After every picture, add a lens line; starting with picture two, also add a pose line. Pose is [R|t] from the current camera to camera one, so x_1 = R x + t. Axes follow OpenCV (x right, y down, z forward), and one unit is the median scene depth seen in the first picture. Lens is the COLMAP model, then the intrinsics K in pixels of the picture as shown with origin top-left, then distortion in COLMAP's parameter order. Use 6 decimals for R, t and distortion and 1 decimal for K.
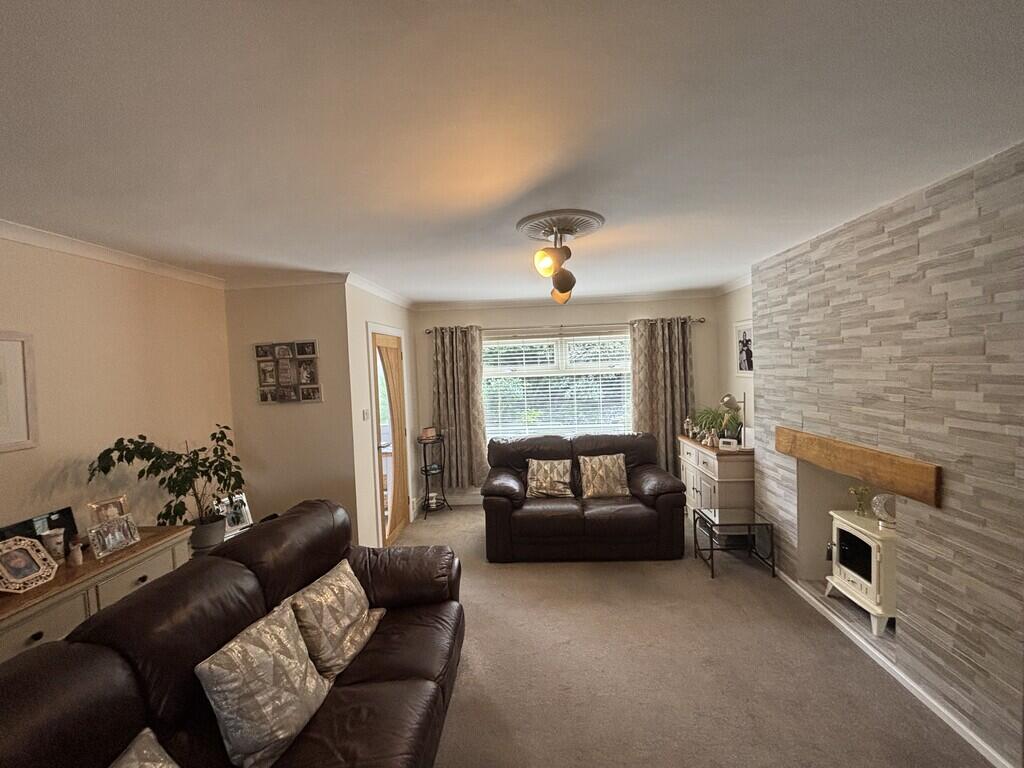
lens RADIAL K [[420.0, 0, 512.2], [0, 420.0, 381.3], [0, 0, 1]] dist [0.000015, -0.000082]
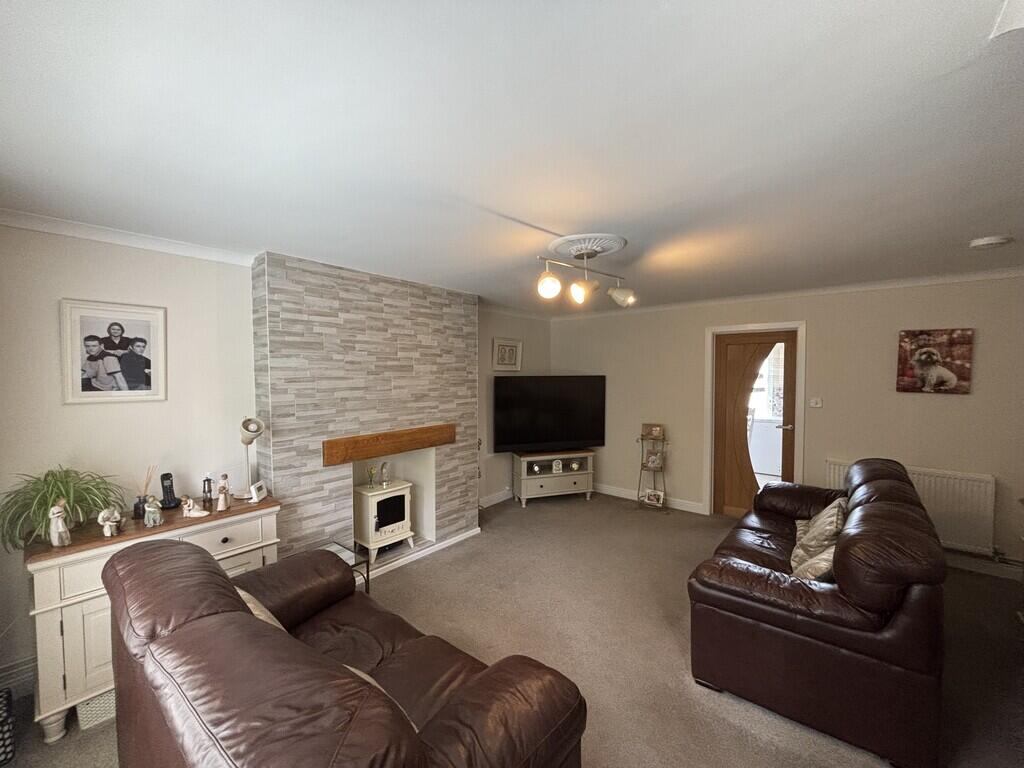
lens RADIAL K [[420.0, 0, 513.3], [0, 420.0, 385.4], [0, 0, 1]] dist [0.000015, -0.000082]
pose [[-0.815711, 0.025303, 0.577906, -0.363868], [0.058429, 0.997537, 0.038797, -0.041205], [-0.575501, 0.065414, -0.815180, 1.989307]]
